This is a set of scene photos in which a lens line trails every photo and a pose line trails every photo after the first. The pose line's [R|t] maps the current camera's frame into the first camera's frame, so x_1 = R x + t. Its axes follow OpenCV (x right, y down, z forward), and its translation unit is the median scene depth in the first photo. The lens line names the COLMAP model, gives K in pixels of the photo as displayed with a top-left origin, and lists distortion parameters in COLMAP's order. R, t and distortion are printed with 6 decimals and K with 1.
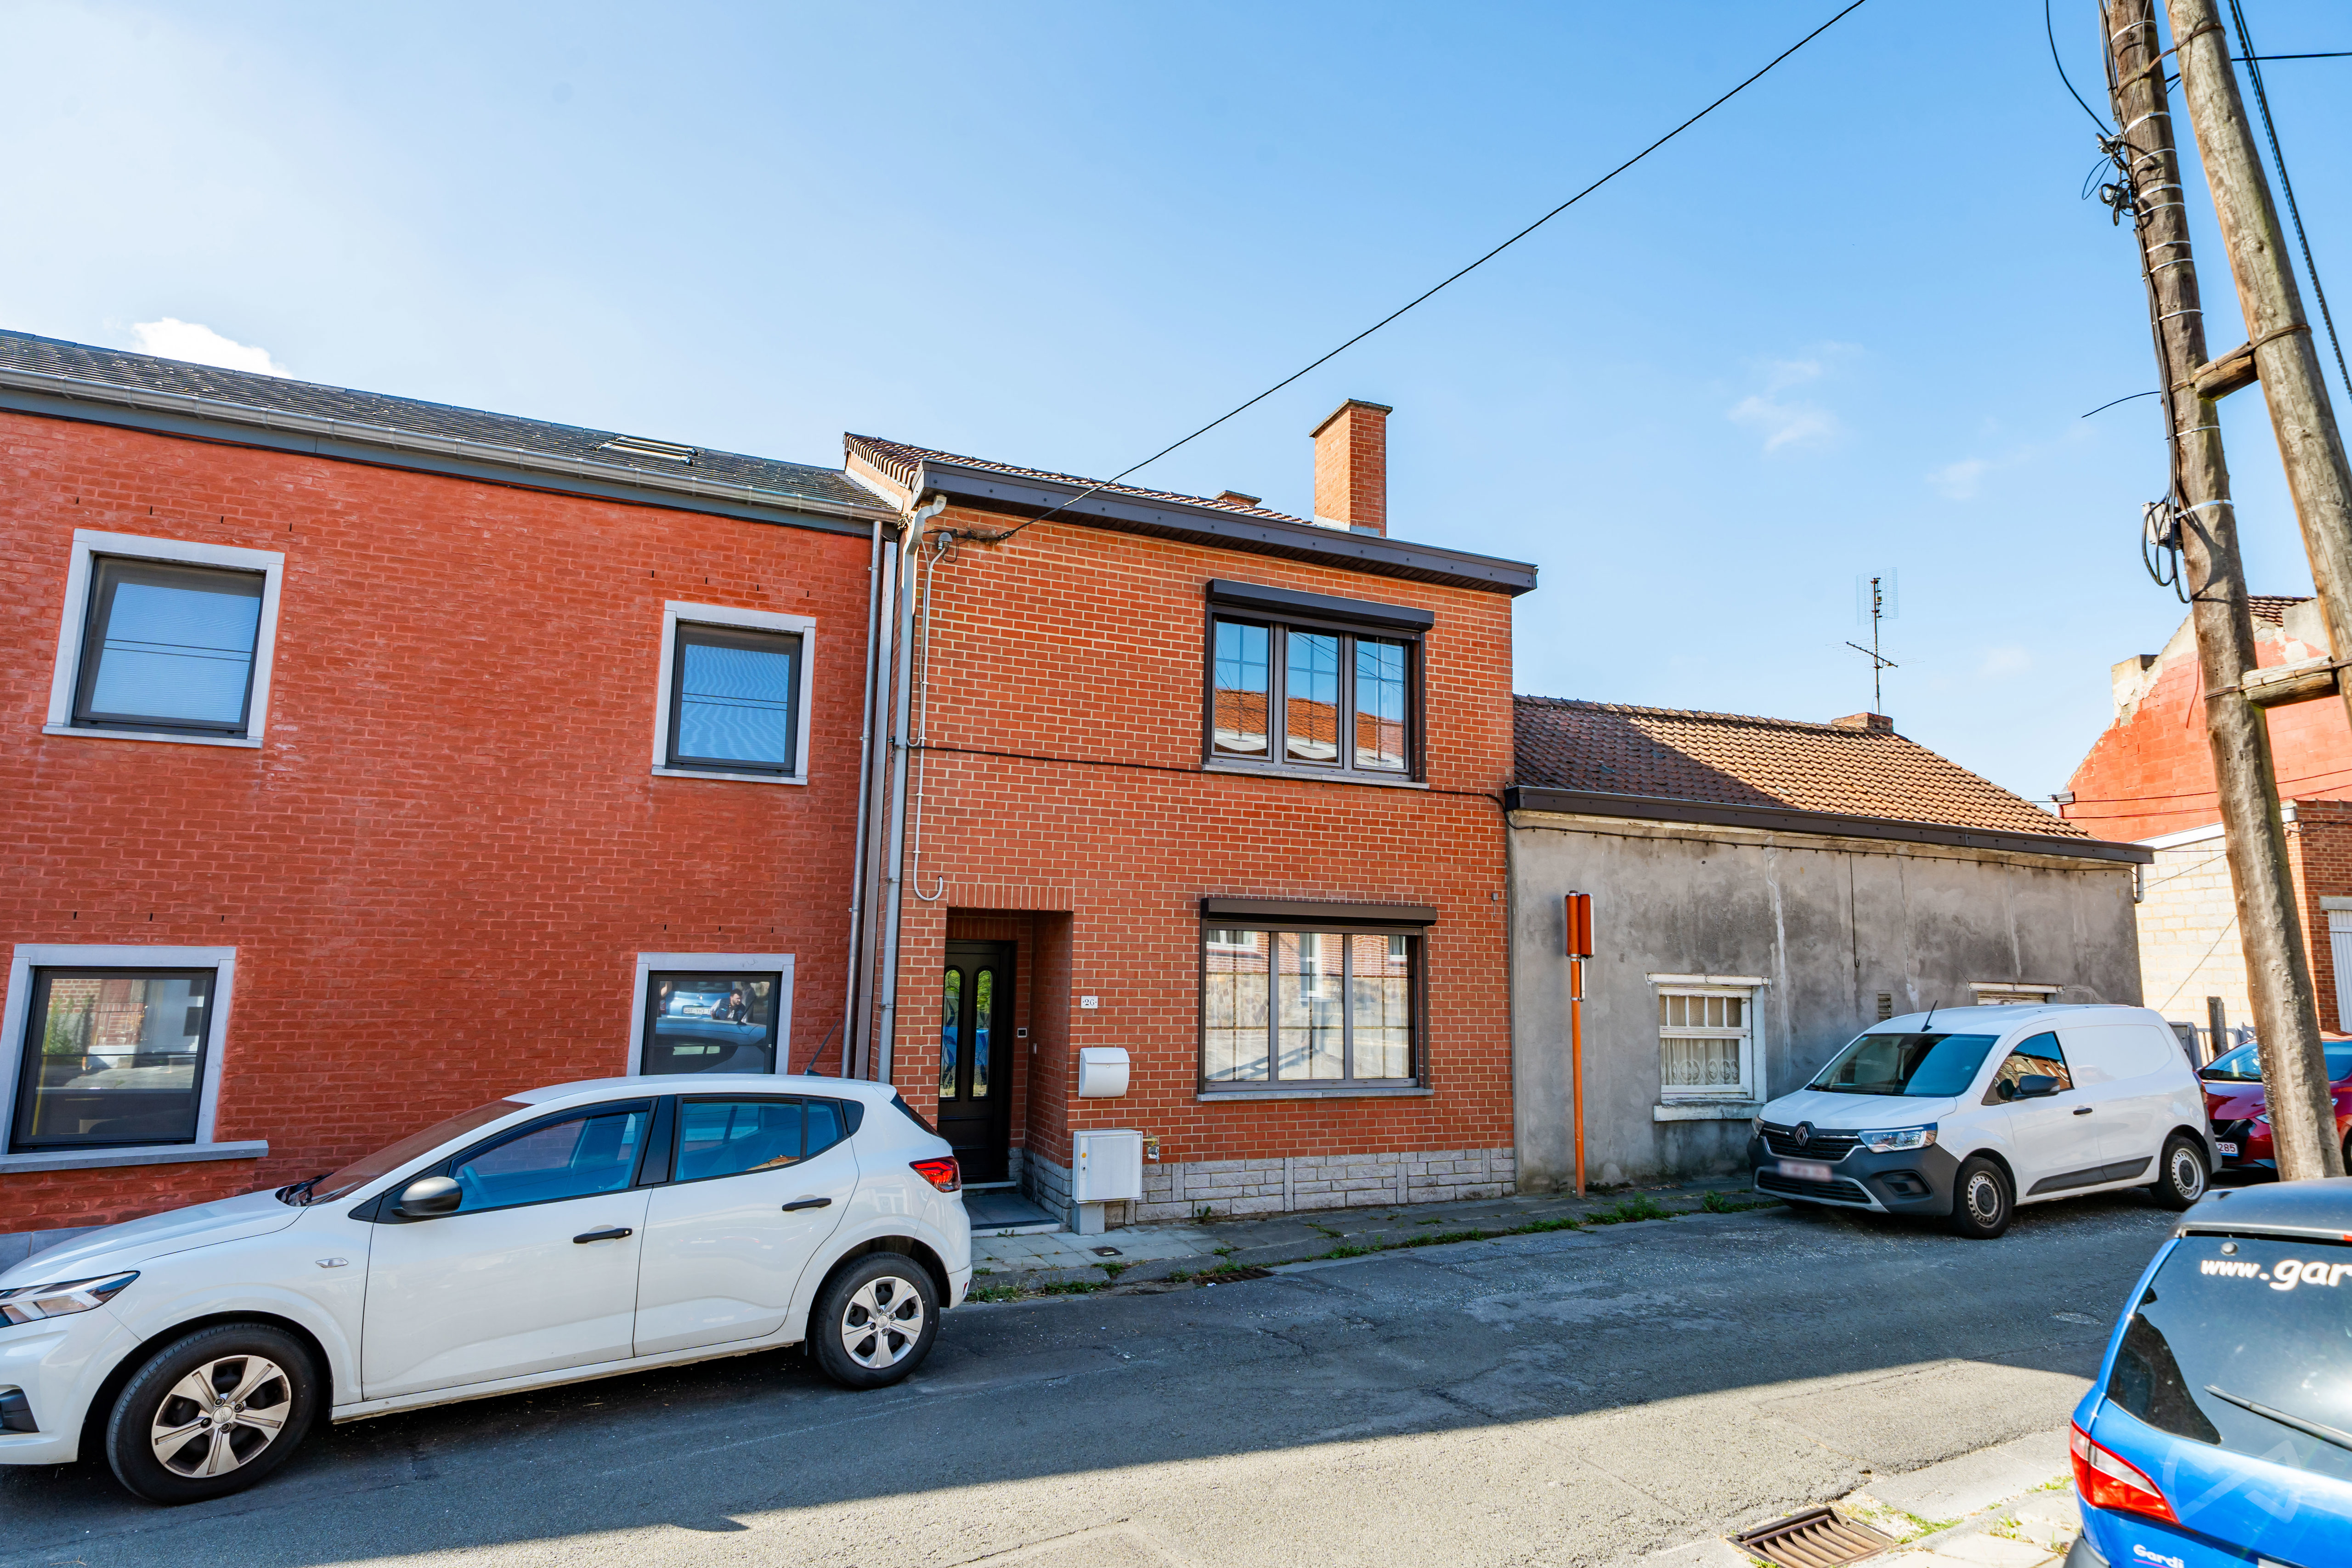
lens RADIAL K [[1262.4, 0, 1166.6], [0, 1262.4, 800.6], [0, 0, 1]] dist [0.046776, 0.001545]
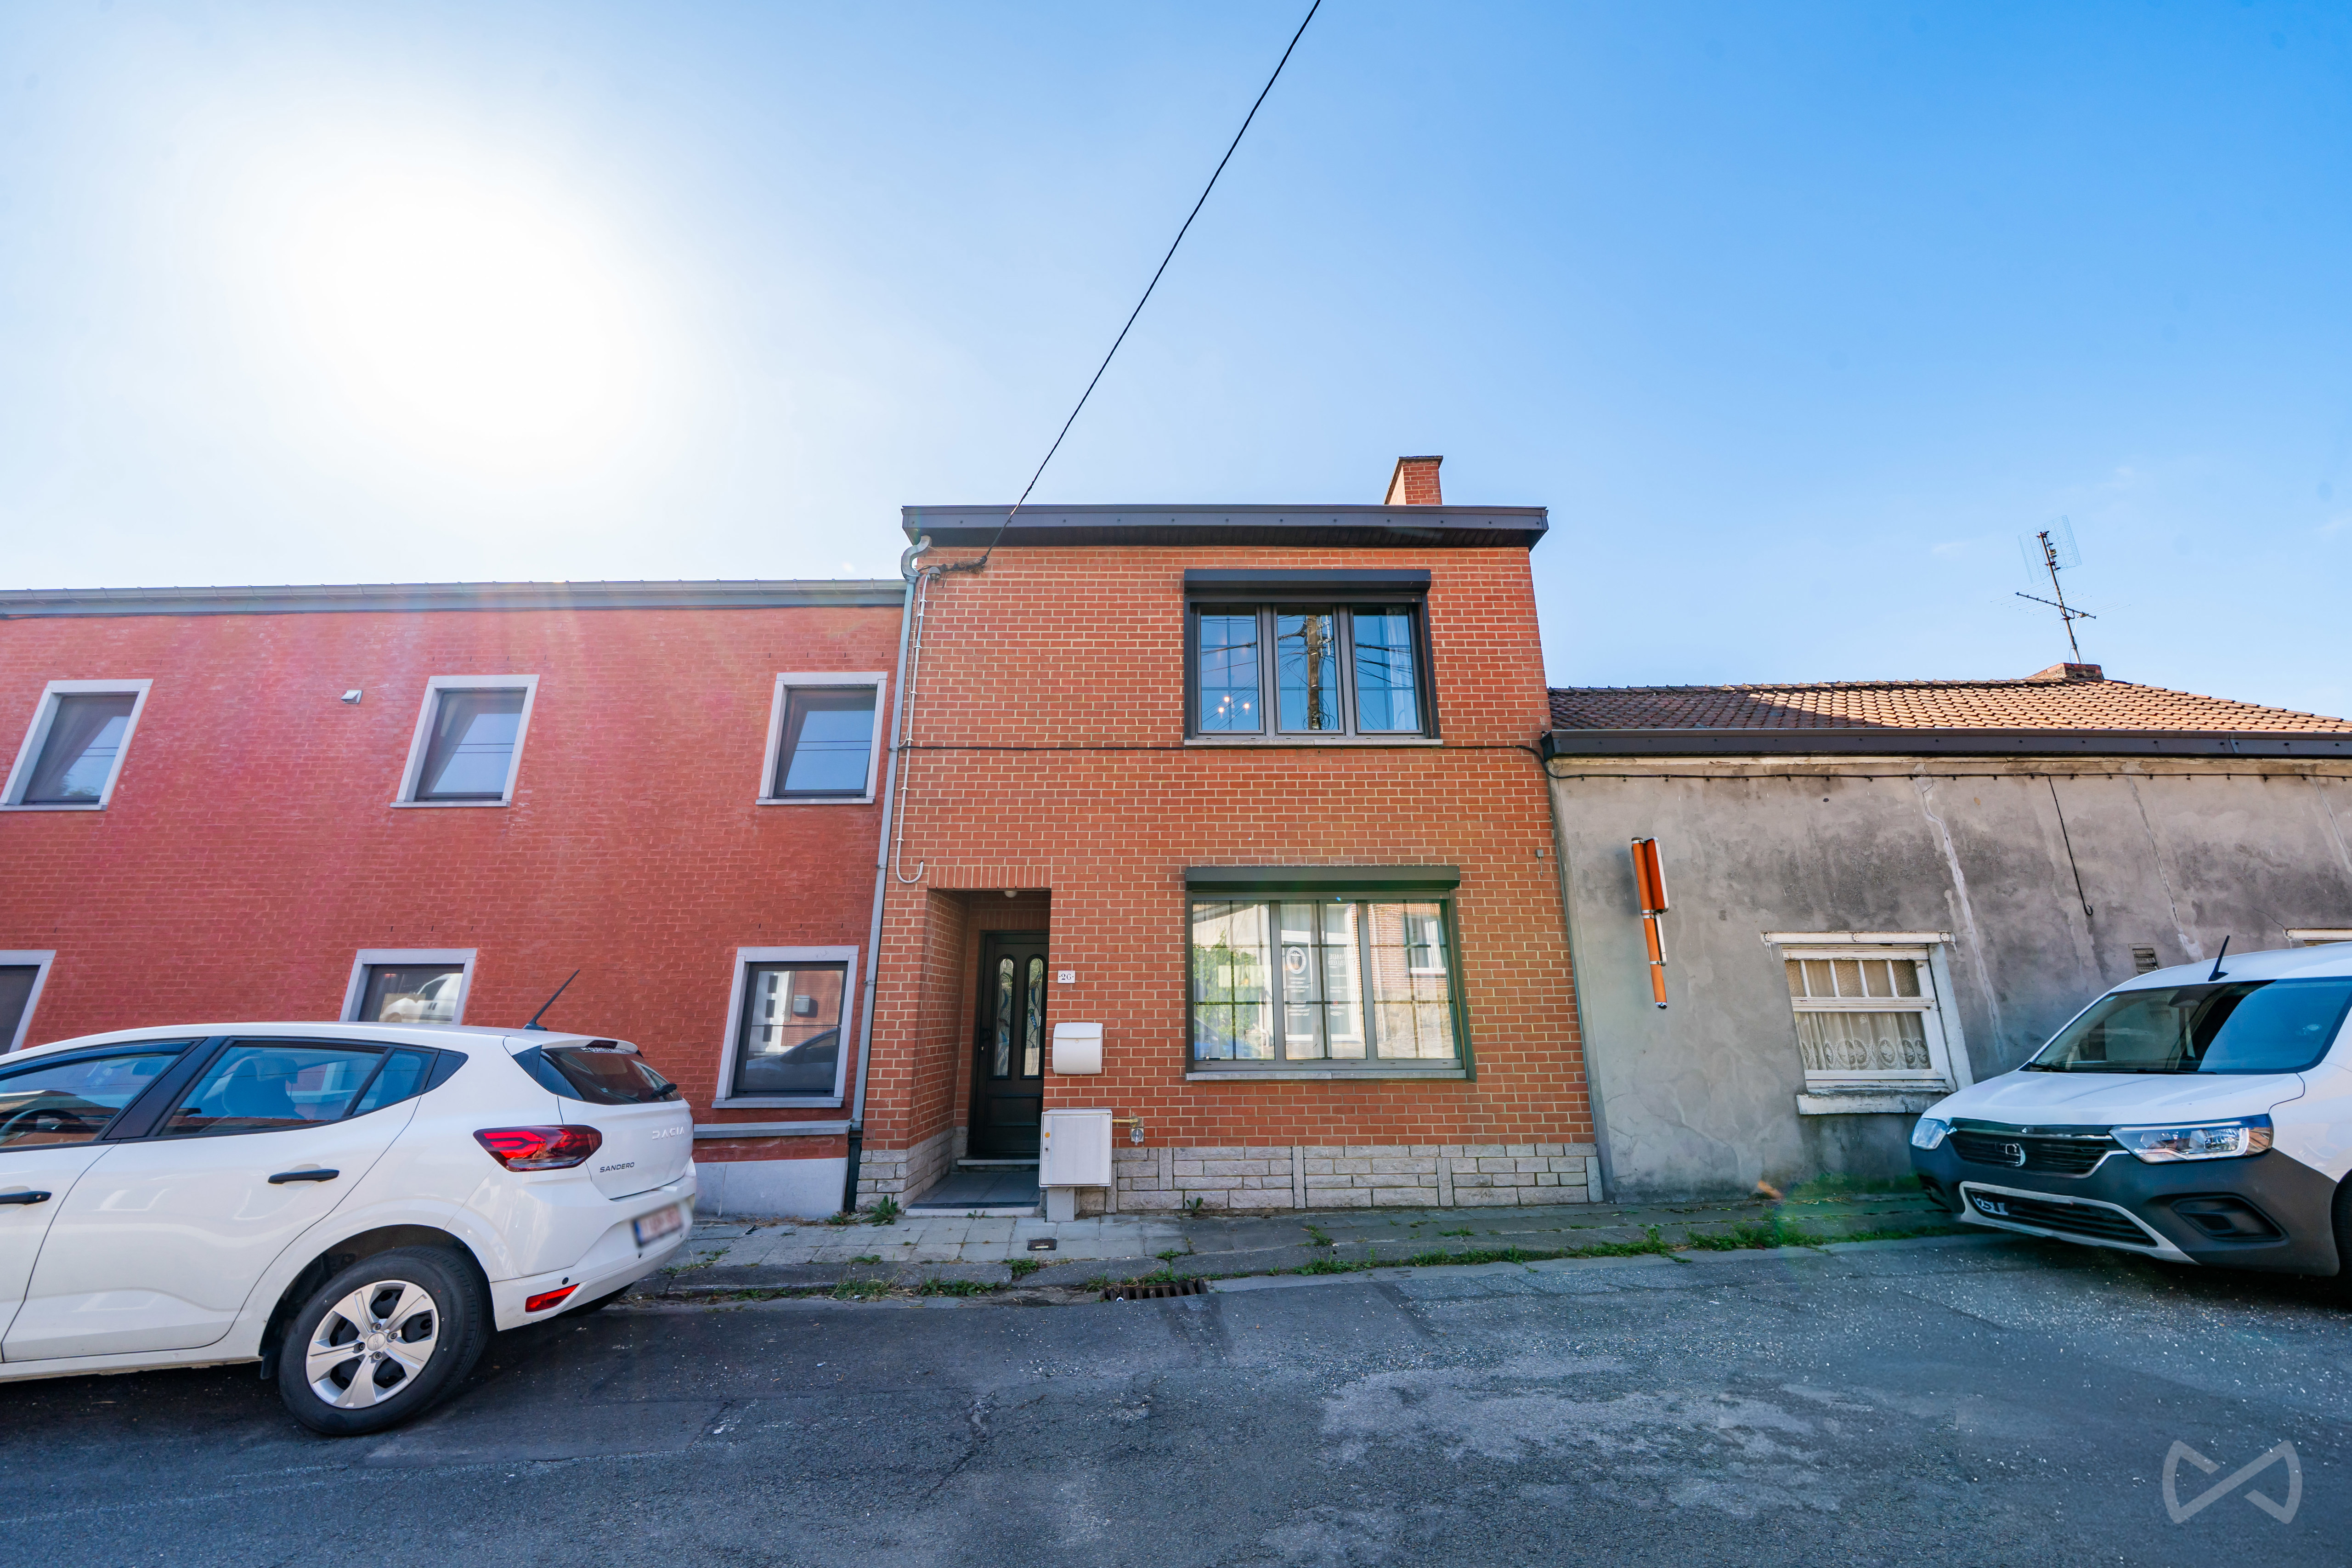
lens RADIAL K [[800.4, 0, 1165.2], [0, 800.4, 791.1], [0, 0, 1]] dist [-0.003825, -0.001069]
pose [[0.924117, -0.120808, -0.362509, 0.251837], [0.071106, 0.986504, -0.147492, 0.109319], [0.375435, 0.110523, 0.920236, 0.413449]]
